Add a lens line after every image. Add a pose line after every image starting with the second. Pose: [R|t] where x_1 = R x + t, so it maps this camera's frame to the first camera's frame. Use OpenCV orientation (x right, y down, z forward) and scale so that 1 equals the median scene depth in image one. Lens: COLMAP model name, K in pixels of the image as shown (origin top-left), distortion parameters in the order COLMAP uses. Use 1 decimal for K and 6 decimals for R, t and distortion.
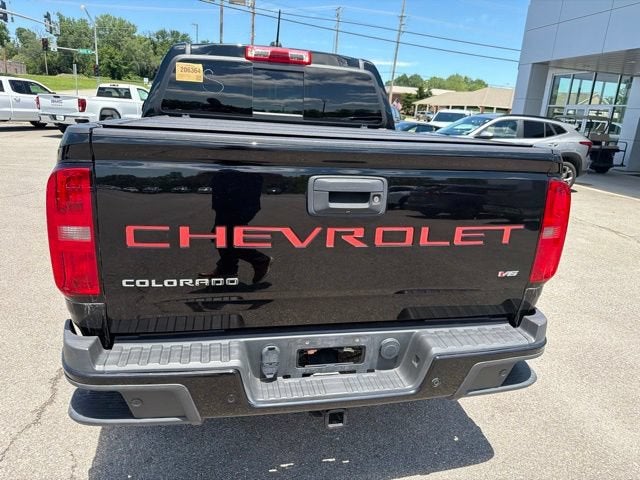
lens RADIAL K [[454.4, 0, 326.4], [0, 454.4, 241.6], [0, 0, 1]] dist [0.040176, -0.054420]
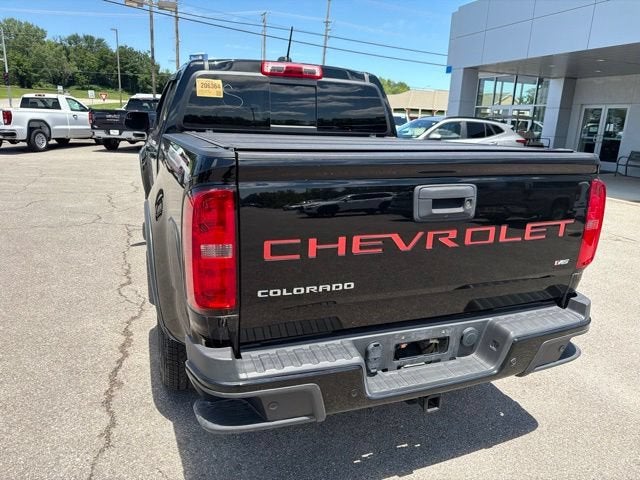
lens RADIAL K [[456.6, 0, 323.7], [0, 456.6, 240.9], [0, 0, 1]] dist [0.026566, -0.031881]
pose [[0.988926, -0.061199, 0.135204, -0.304859], [0.062599, 0.998020, -0.006128, -0.012591], [-0.134562, 0.014524, 0.990799, -0.058333]]
